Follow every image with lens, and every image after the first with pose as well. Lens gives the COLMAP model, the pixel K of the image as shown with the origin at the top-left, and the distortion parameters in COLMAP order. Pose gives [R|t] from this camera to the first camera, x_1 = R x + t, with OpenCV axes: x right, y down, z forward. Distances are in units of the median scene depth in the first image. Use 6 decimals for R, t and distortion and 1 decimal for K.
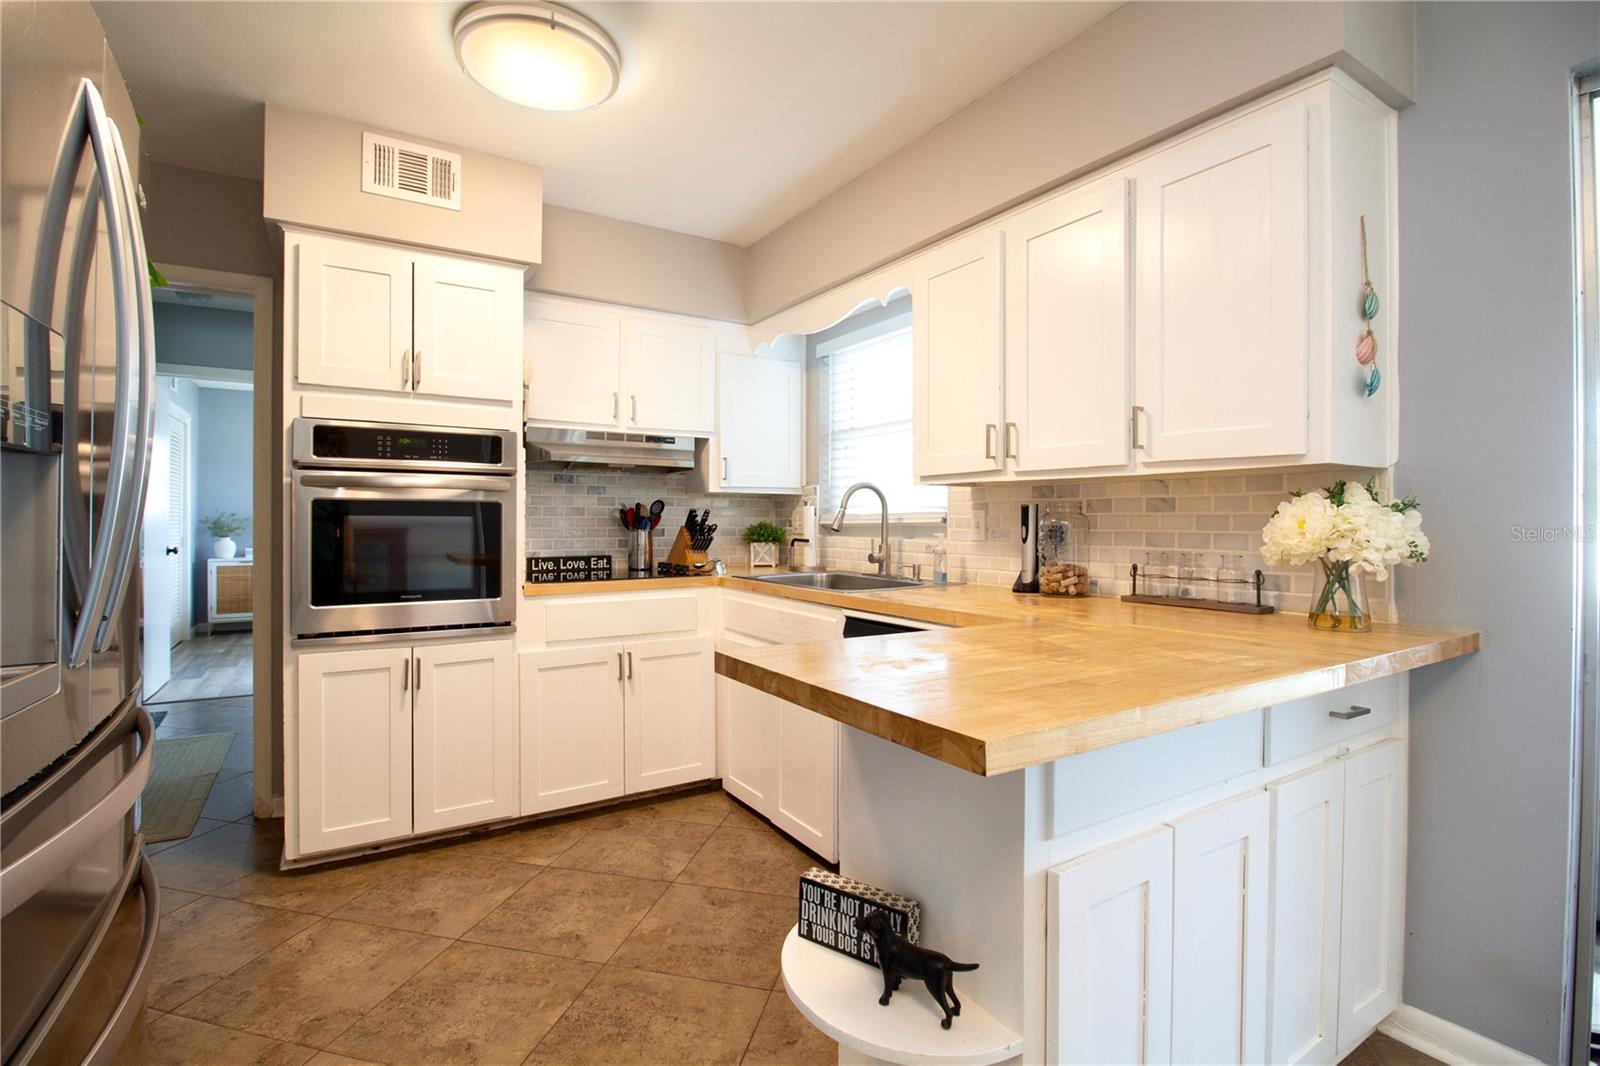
lens RADIAL K [[732.1, 0, 793.9], [0, 732.1, 519.8], [0, 0, 1]] dist [-0.003653, -0.014516]
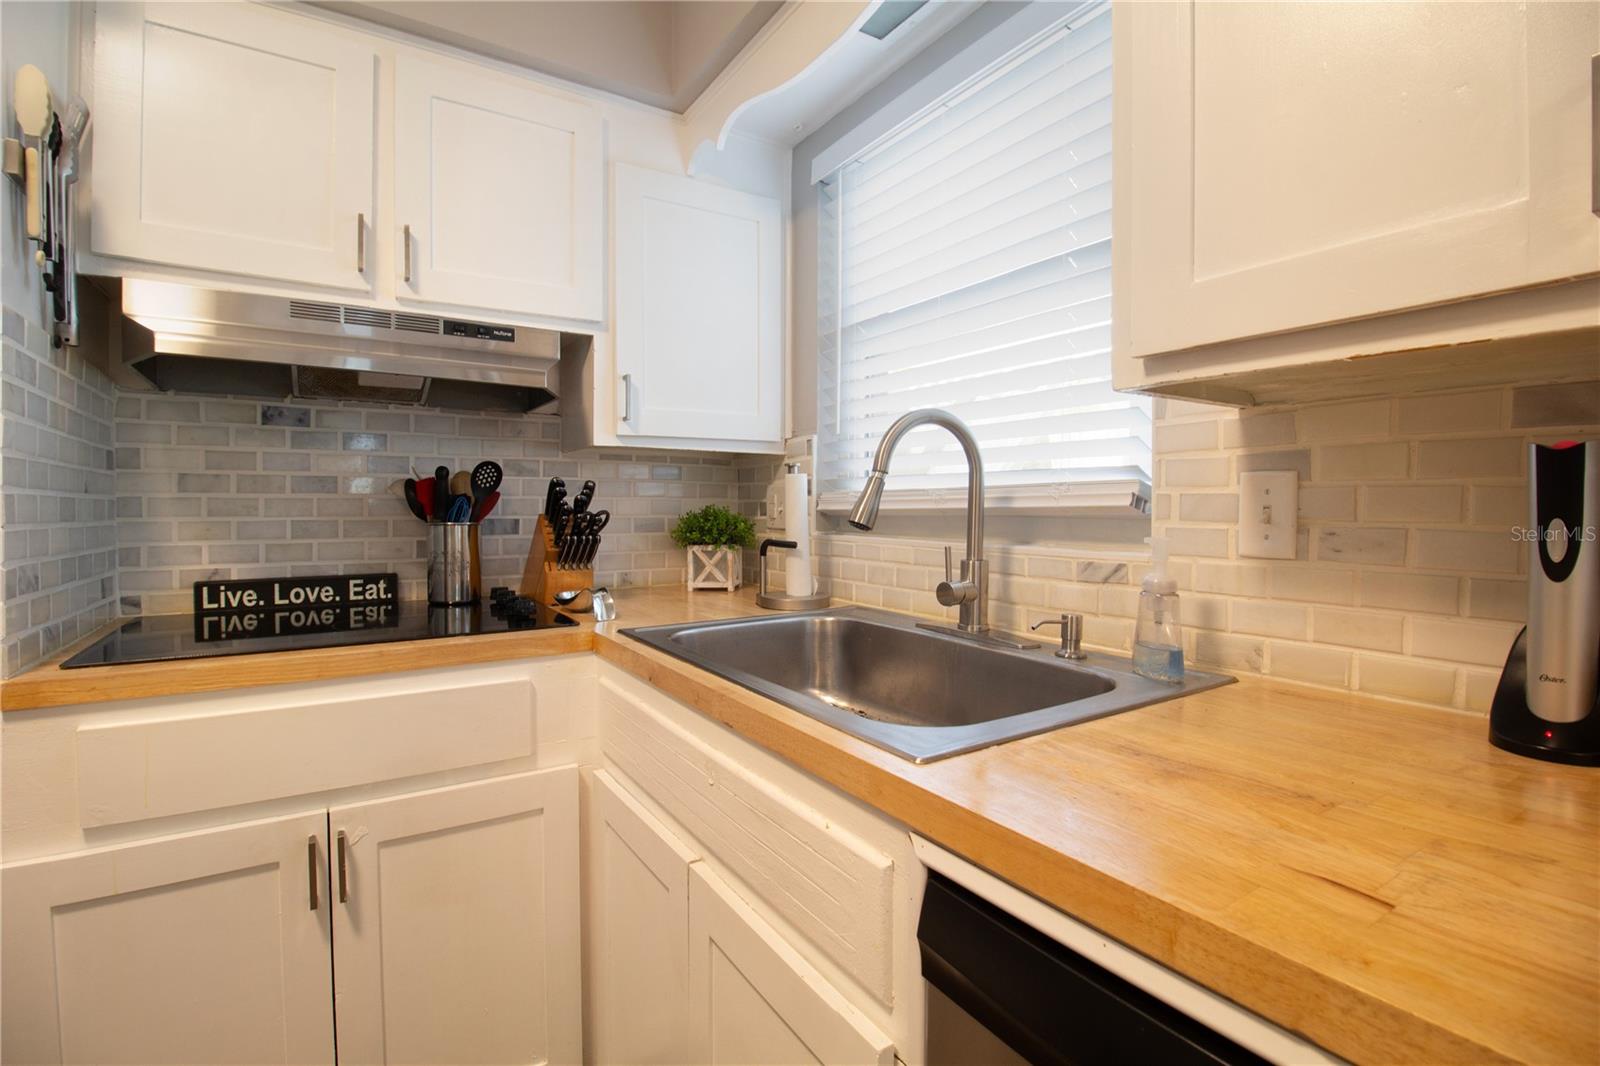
lens RADIAL K [[732.1, 0, 793.9], [0, 732.1, 519.8], [0, 0, 1]] dist [-0.003653, -0.014516]
pose [[0.999960, 0.000164, 0.008969, 0.014656], [-0.000335, 0.999819, 0.019027, 0.002743], [-0.008964, -0.019029, 0.999779, 0.521135]]
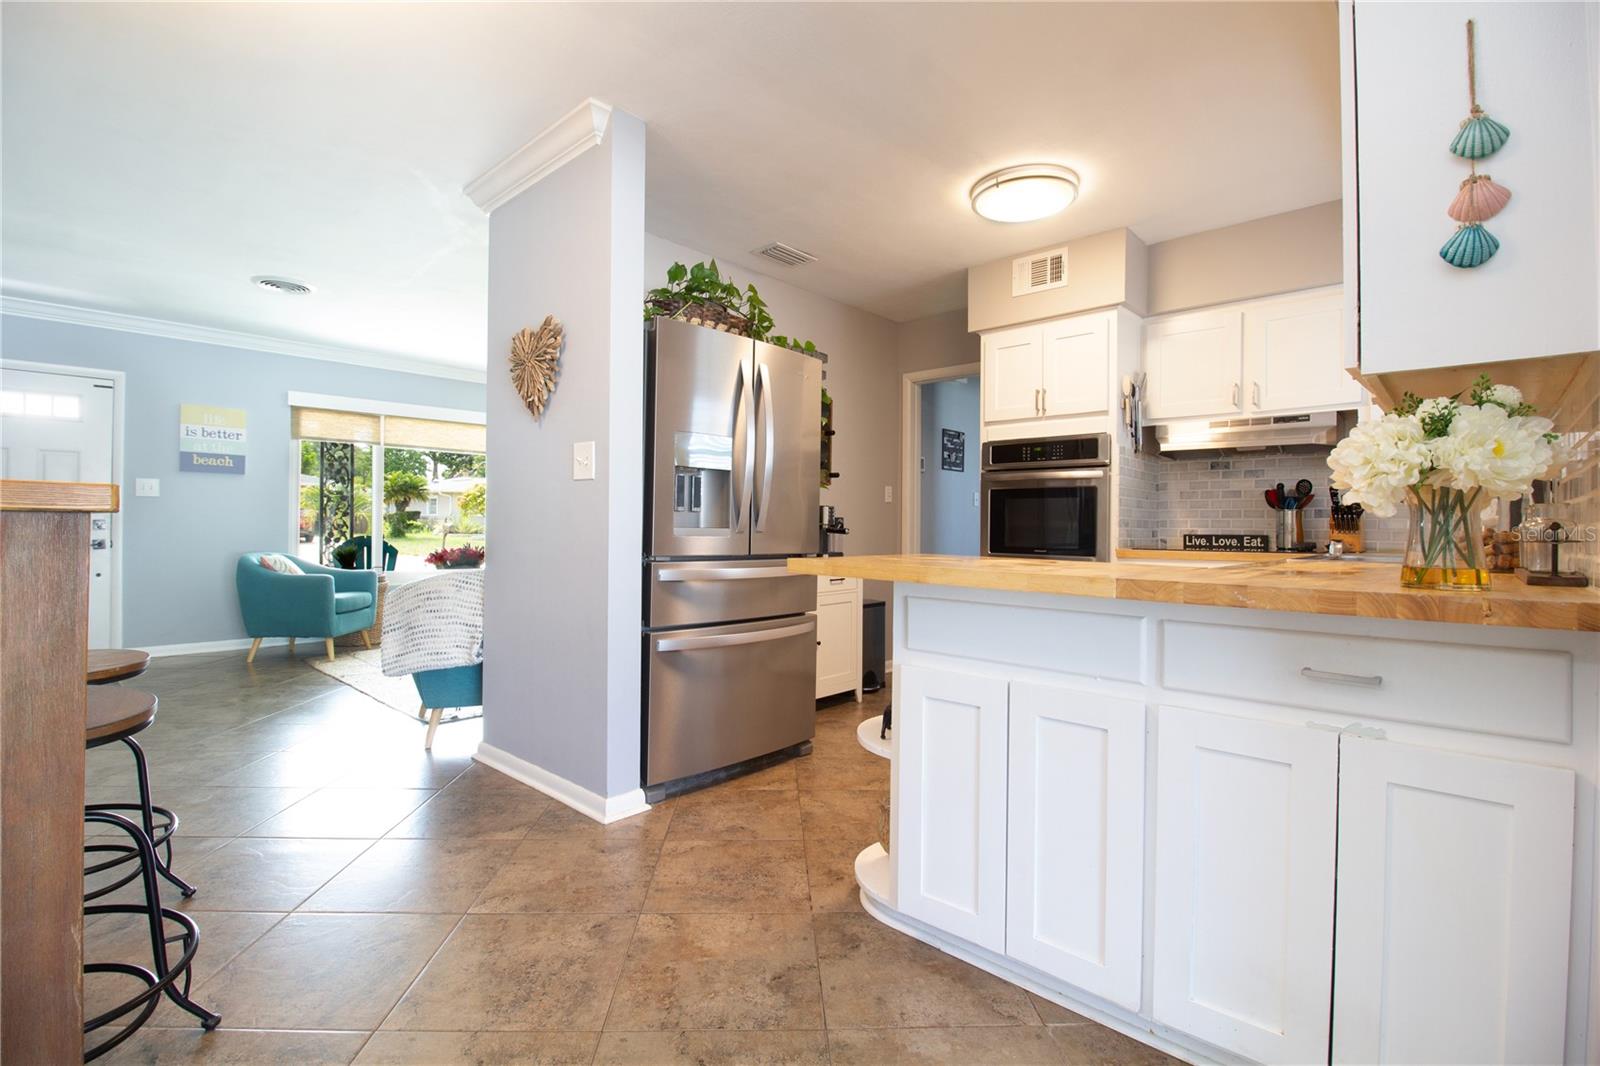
lens RADIAL K [[732.1, 0, 793.9], [0, 732.1, 519.8], [0, 0, 1]] dist [-0.003653, -0.014516]
pose [[0.262743, -0.007776, -0.964835, 0.595551], [-0.007594, 0.999920, -0.010127, 0.043690], [0.964836, 0.009987, 0.262663, 0.078465]]
